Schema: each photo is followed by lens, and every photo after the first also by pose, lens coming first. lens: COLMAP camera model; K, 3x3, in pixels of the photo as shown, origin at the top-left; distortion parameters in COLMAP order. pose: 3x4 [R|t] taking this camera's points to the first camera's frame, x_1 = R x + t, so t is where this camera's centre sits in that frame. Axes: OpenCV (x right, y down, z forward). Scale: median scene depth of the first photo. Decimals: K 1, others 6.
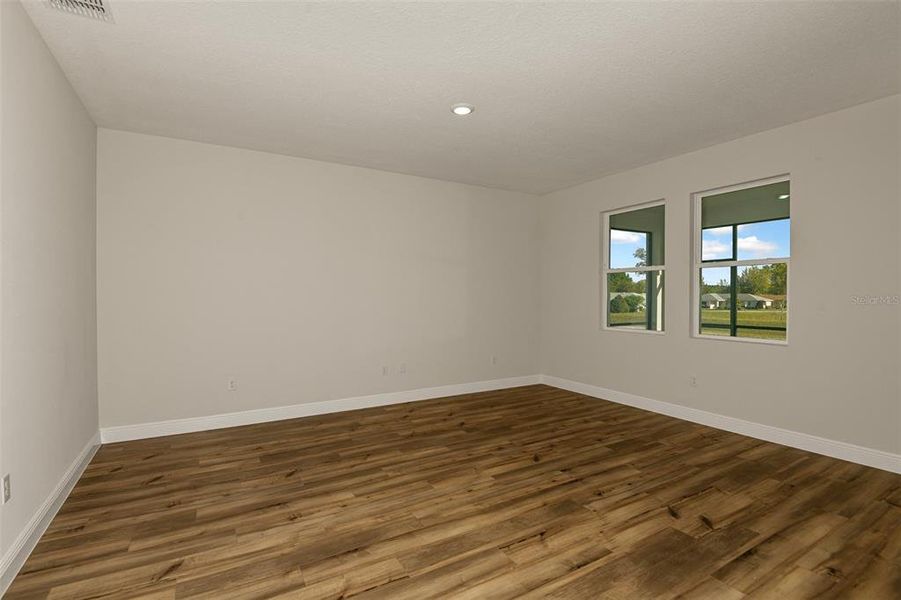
lens RADIAL K [[421.7, 0, 449.8], [0, 421.7, 297.5], [0, 0, 1]] dist [0.015496, -0.028777]
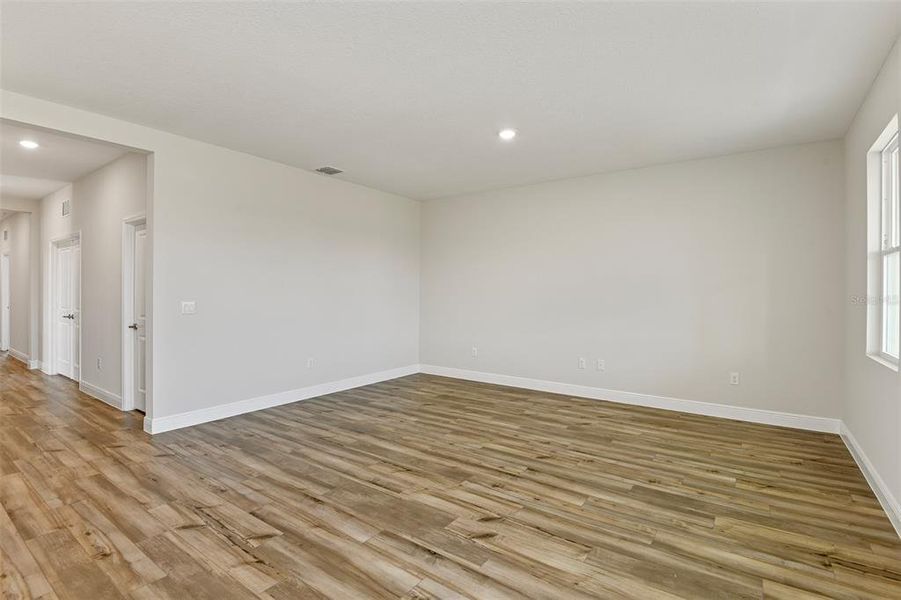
lens RADIAL K [[426.3, 0, 450.8], [0, 426.3, 302.6], [0, 0, 1]] dist [0.016401, -0.029313]
pose [[0.406355, 0.023603, -0.913410, 1.100043], [-0.011256, 0.999720, 0.020826, -0.000739], [0.913646, 0.001819, 0.406507, 0.420348]]
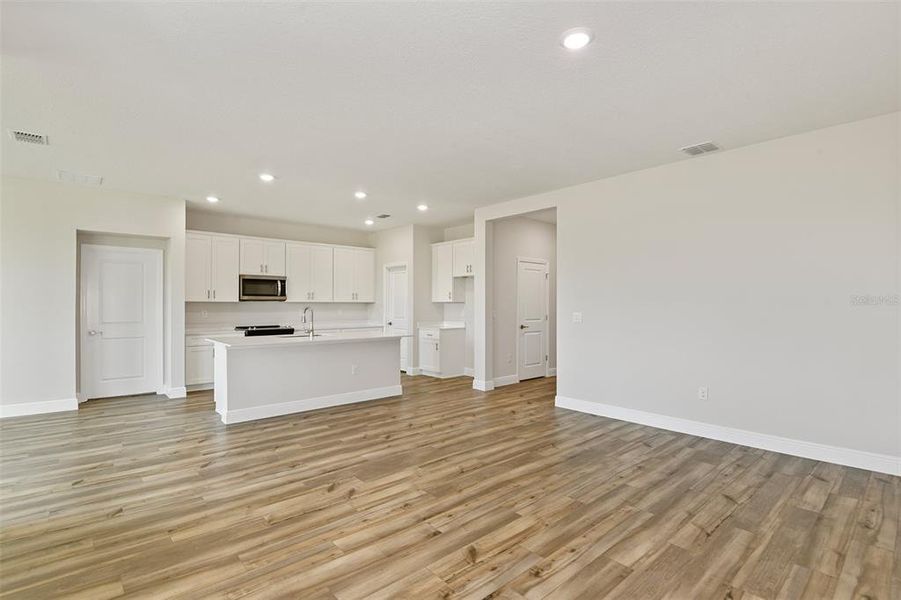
lens RADIAL K [[426.3, 0, 450.8], [0, 426.3, 302.6], [0, 0, 1]] dist [0.016401, -0.029313]
pose [[-0.980782, -0.000993, -0.195105, 0.394476], [-0.001127, 0.999999, 0.000574, -0.008256], [0.195104, 0.000783, -0.980782, 1.763924]]
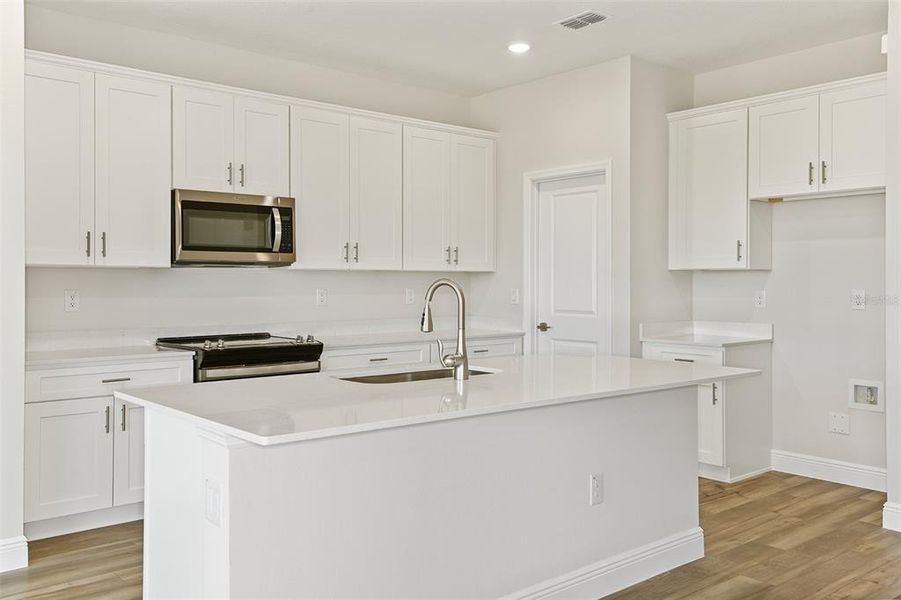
lens RADIAL K [[782.5, 0, 450.9], [0, 782.5, 282.3], [0, 0, 1]] dist [0.051388, -0.015740]
pose [[-0.982819, 0.000298, -0.184571, 0.805453], [-0.000494, 0.999991, 0.004249, 0.010995], [0.184570, 0.004267, -0.982810, 0.866153]]
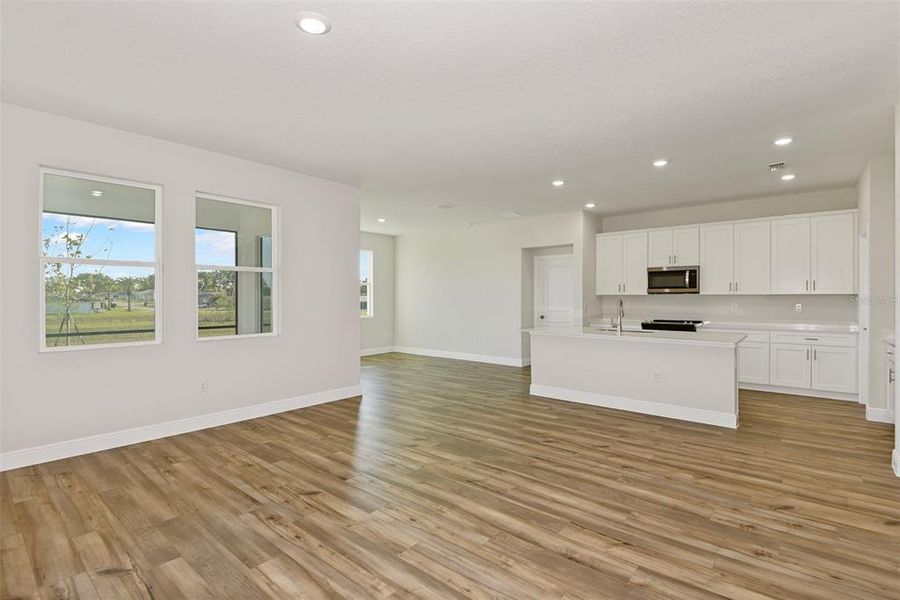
lens RADIAL K [[425.8, 0, 450.3], [0, 425.8, 302.6], [0, 0, 1]] dist [0.016401, -0.029313]
pose [[-0.331693, -0.010255, 0.943332, -0.724629], [0.005226, 0.999906, 0.012708, -0.003105], [-0.943373, 0.009145, -0.331608, 1.091499]]
